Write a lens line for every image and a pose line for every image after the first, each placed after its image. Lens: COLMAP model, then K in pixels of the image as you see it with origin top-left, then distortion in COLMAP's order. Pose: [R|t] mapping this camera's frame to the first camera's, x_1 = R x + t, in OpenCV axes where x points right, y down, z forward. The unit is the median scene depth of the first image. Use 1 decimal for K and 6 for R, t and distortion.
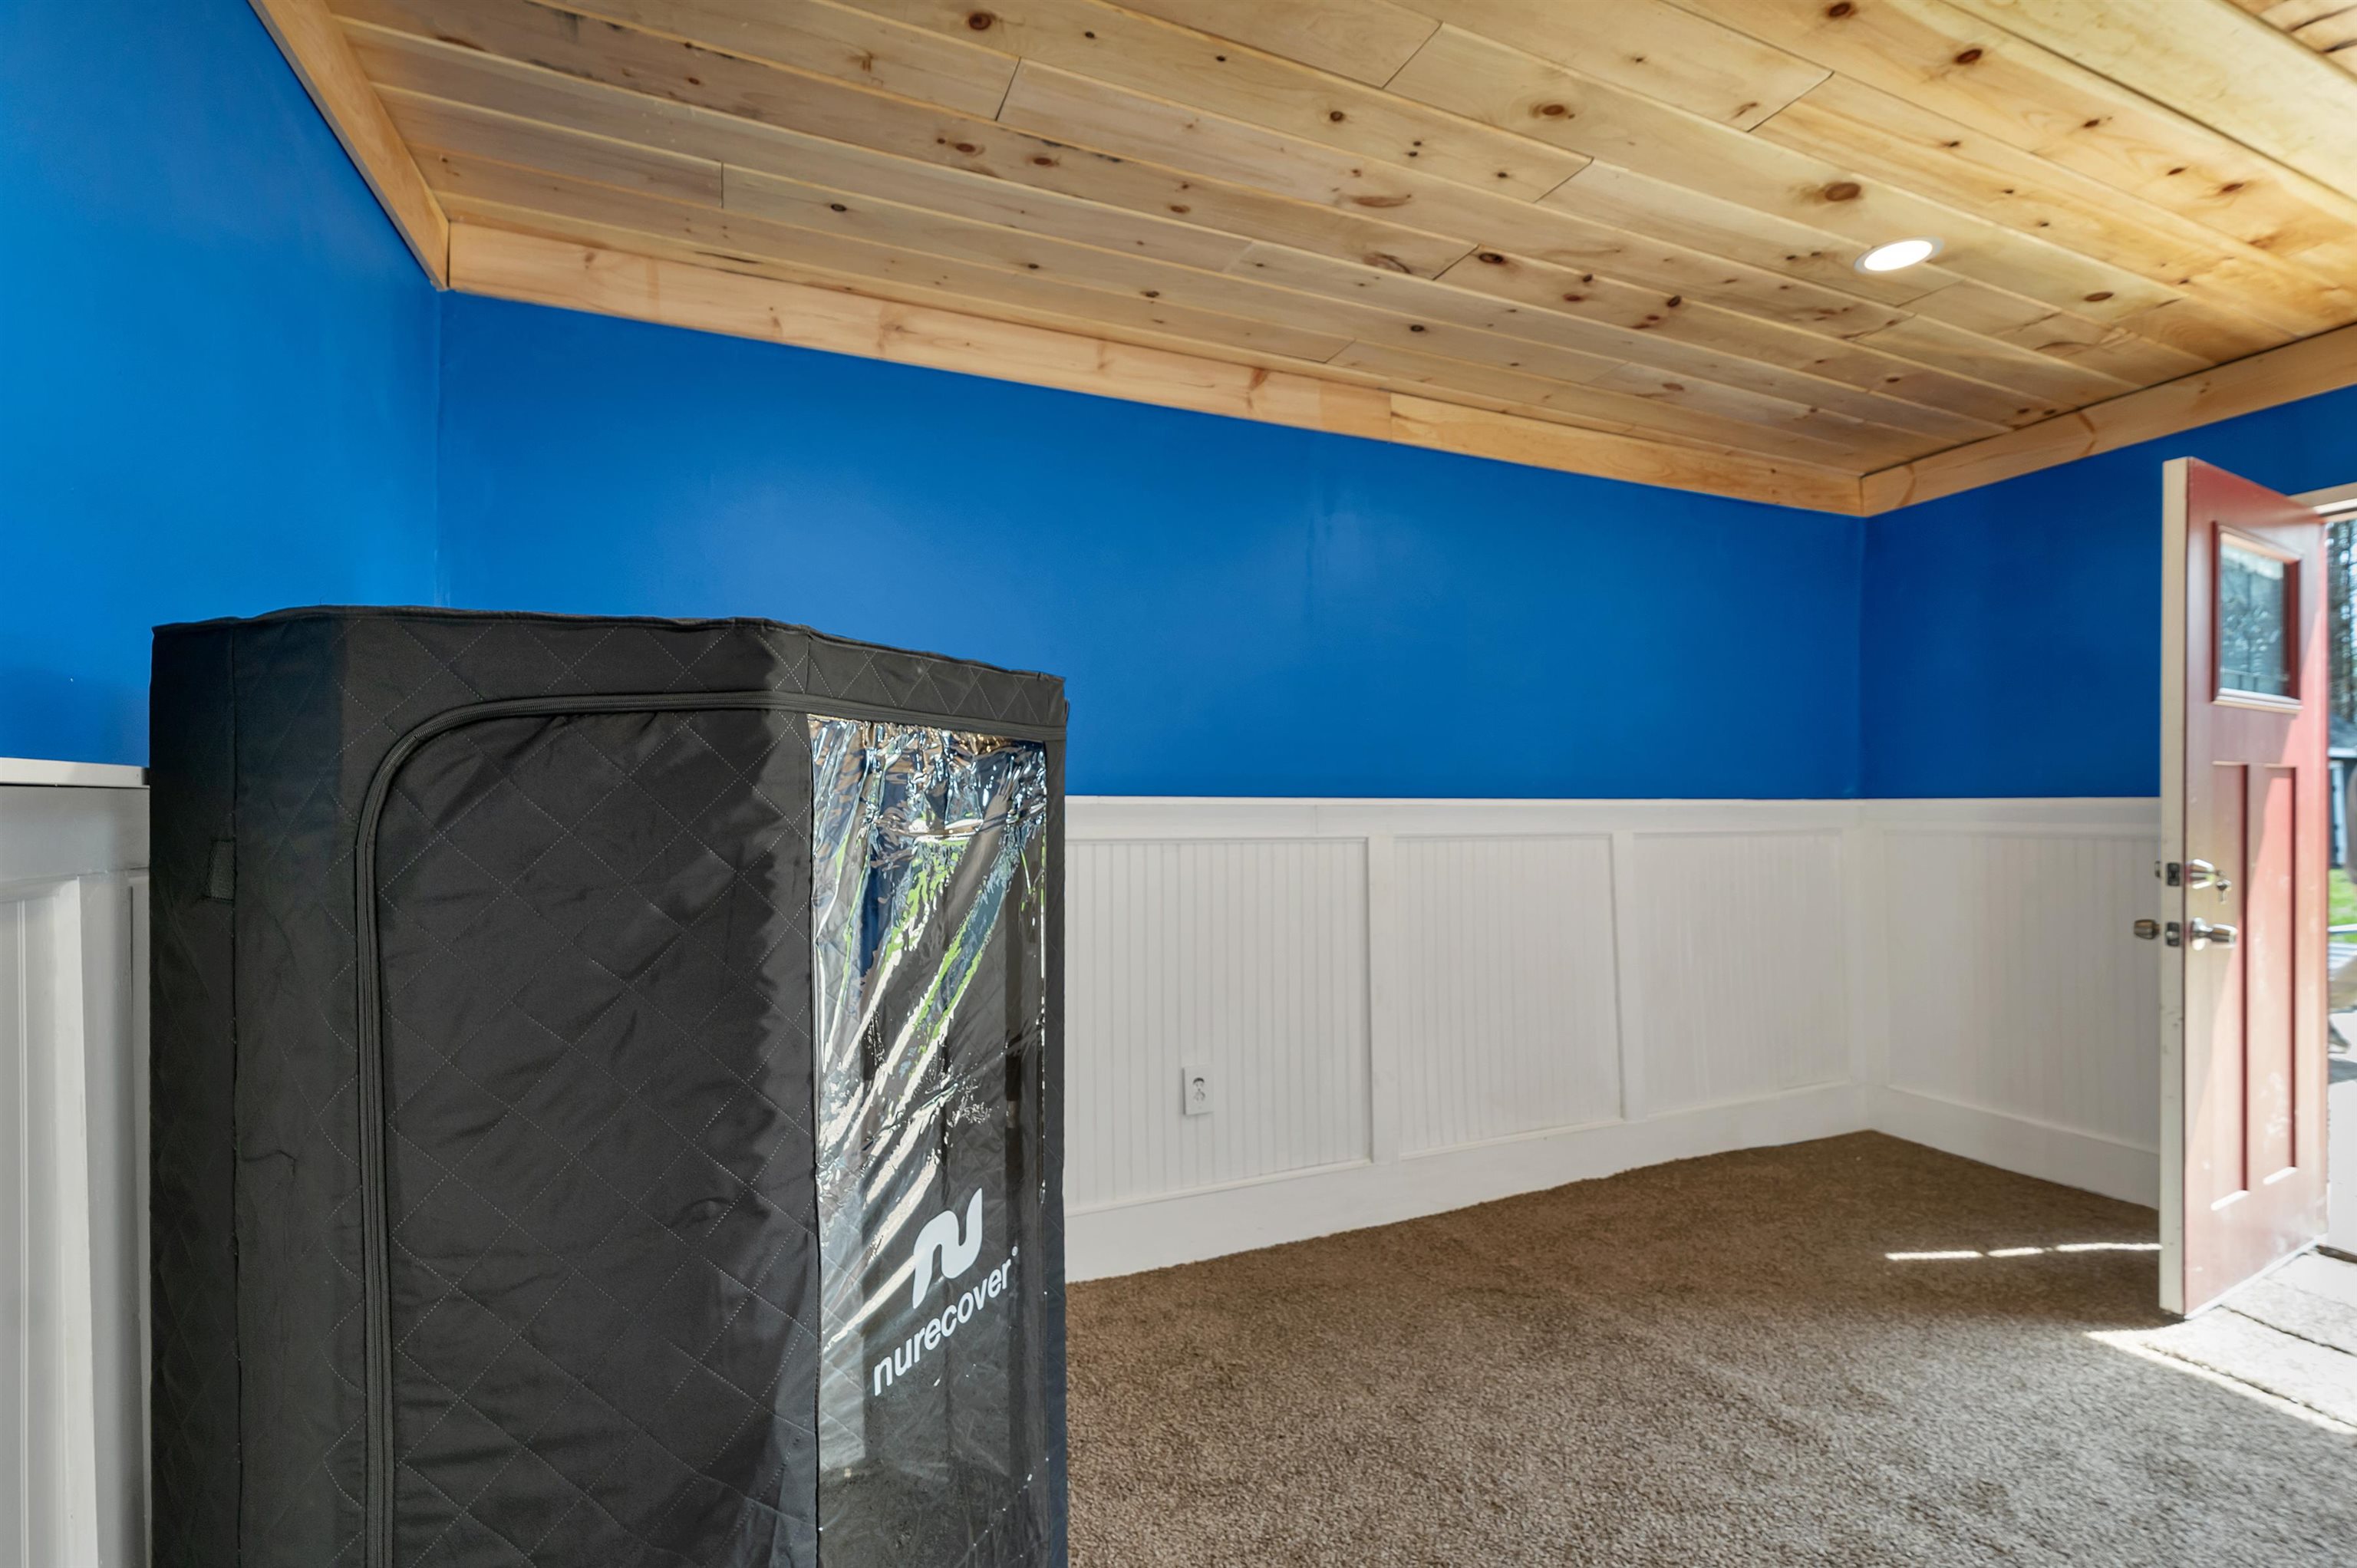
lens RADIAL K [[983.9, 0, 1164.9], [0, 983.9, 781.4], [0, 0, 1]] dist [0.001268, -0.000084]
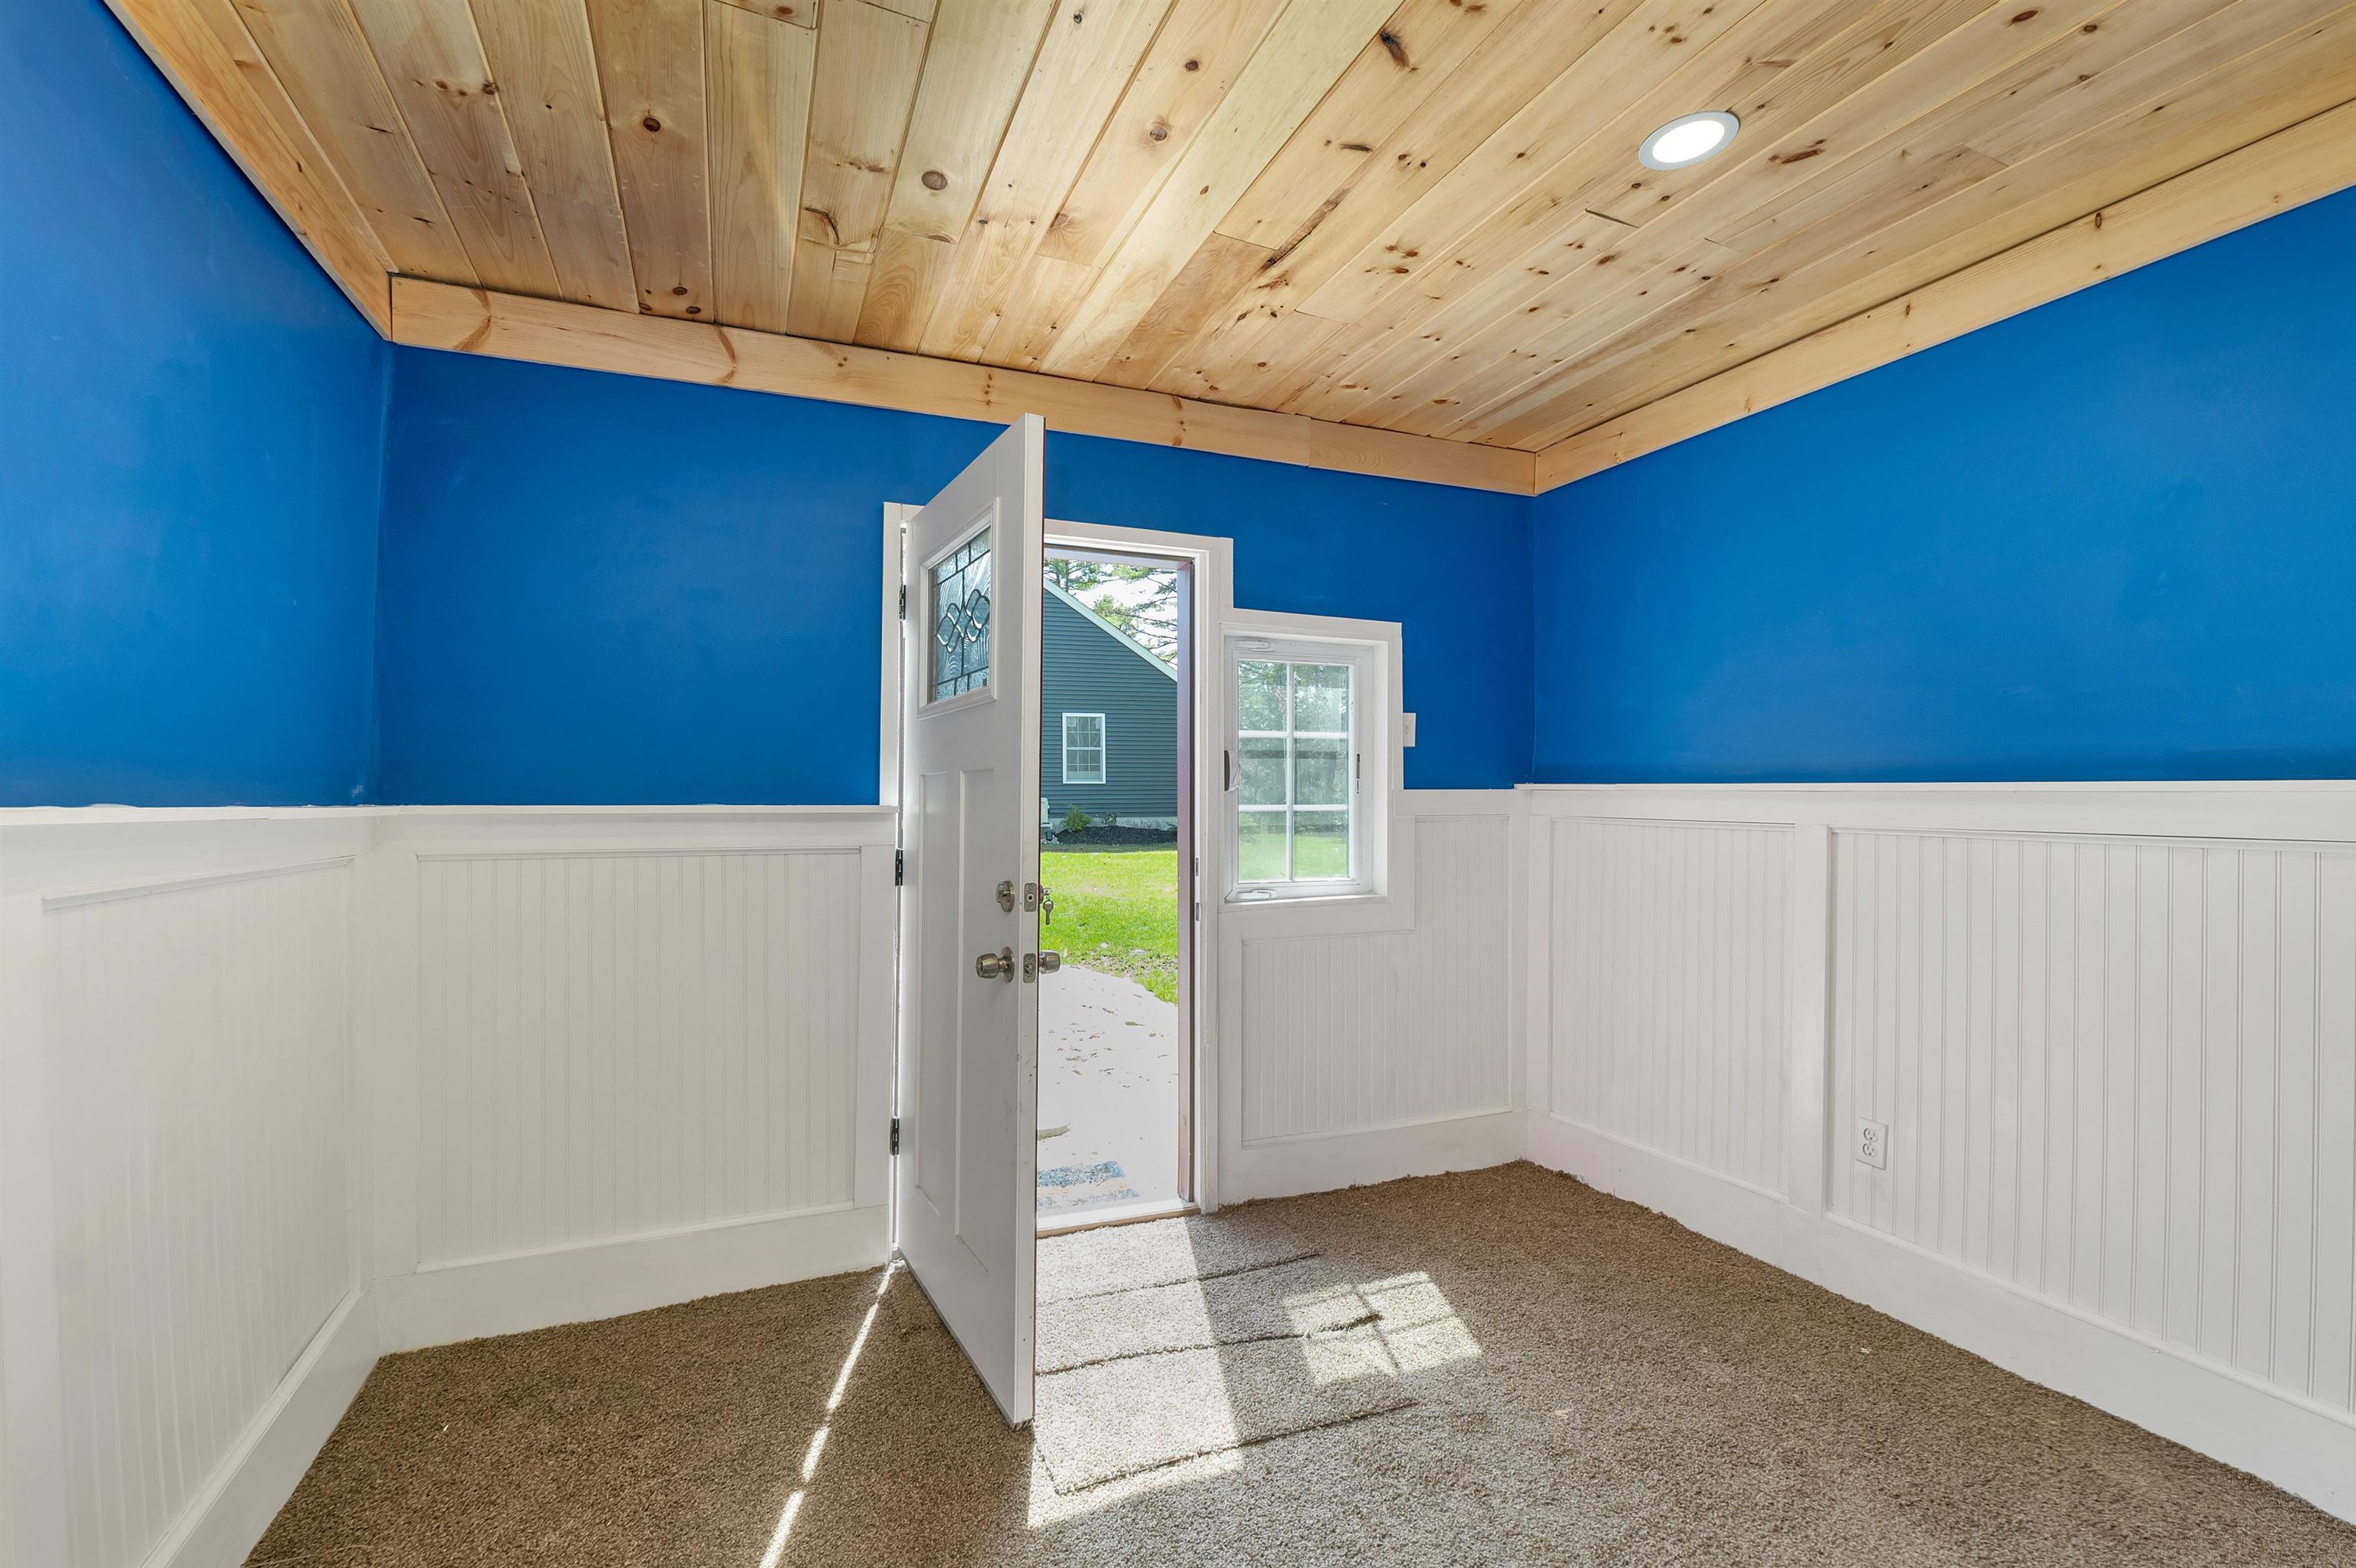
lens RADIAL K [[983.5, 0, 1164.4], [0, 983.5, 781.4], [0, 0, 1]] dist [0.001268, -0.000084]
pose [[-0.012096, 0.019001, 0.999746, 0.147422], [-0.020453, 0.999606, -0.019246, 0.007328], [-0.999718, -0.020681, -0.011703, 0.763750]]
